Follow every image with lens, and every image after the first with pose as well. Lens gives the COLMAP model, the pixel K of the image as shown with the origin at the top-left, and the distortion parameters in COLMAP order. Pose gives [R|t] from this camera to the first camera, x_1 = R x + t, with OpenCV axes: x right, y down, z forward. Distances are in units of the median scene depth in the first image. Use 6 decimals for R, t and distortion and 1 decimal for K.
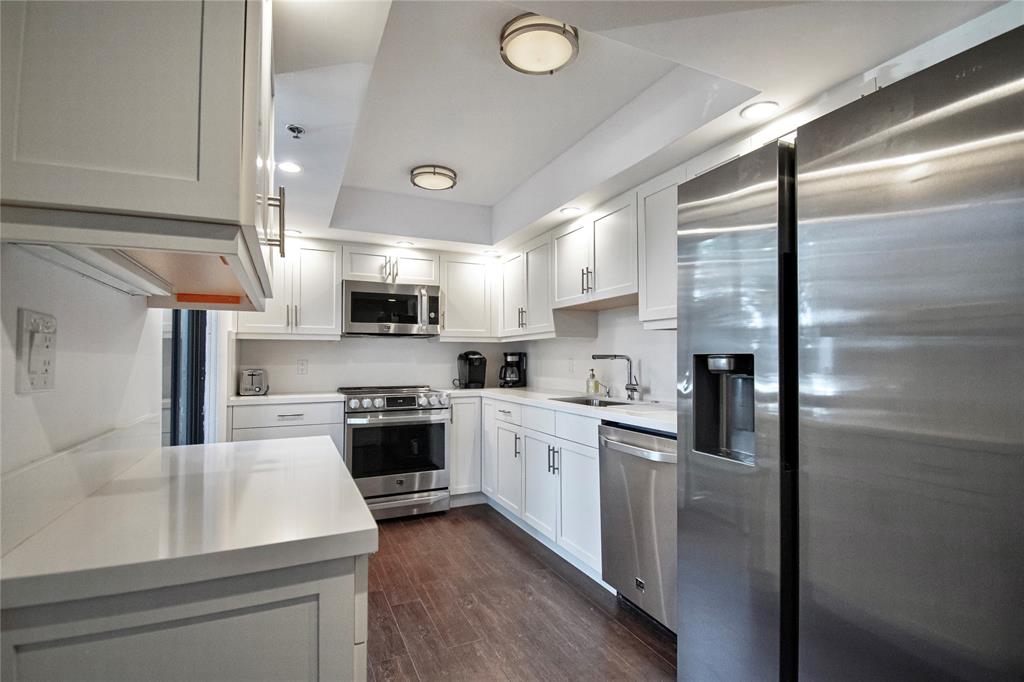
lens RADIAL K [[466.0, 0, 512.0], [0, 466.0, 341.0], [0, 0, 1]] dist [0.000618, -0.022244]
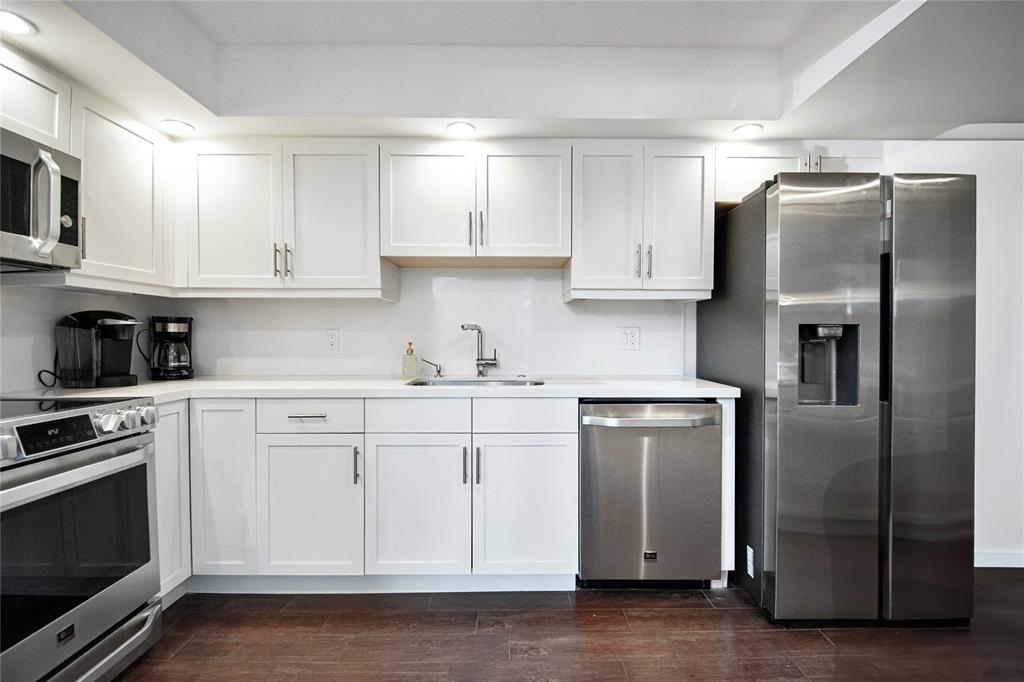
lens RADIAL K [[456.1, 0, 517.0], [0, 456.1, 340.9], [0, 0, 1]] dist [0.013844, -0.020780]
pose [[0.419151, -0.007060, 0.907889, -0.390961], [-0.038672, 0.998923, 0.025622, 0.027862], [-0.907093, -0.045850, 0.418426, 0.470298]]
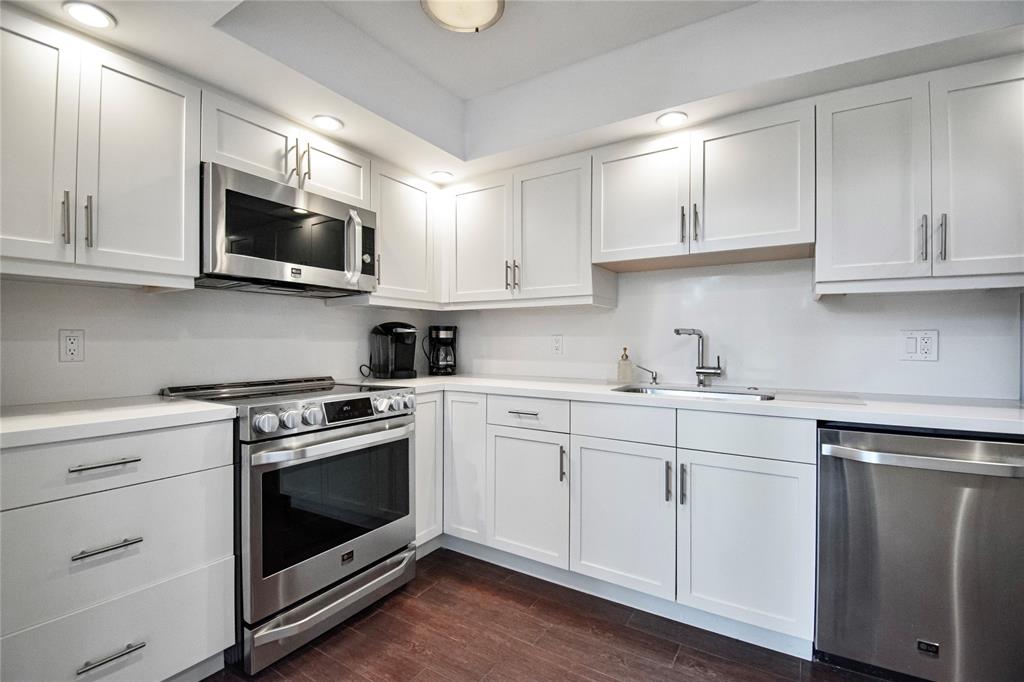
lens RADIAL K [[452.5, 0, 516.4], [0, 452.5, 341.7], [0, 0, 1]] dist [0.020995, -0.025087]
pose [[0.841807, 0.004775, 0.539758, -0.336504], [-0.027252, 0.999062, 0.033664, 0.026704], [-0.539090, -0.043048, 0.841147, 0.424626]]
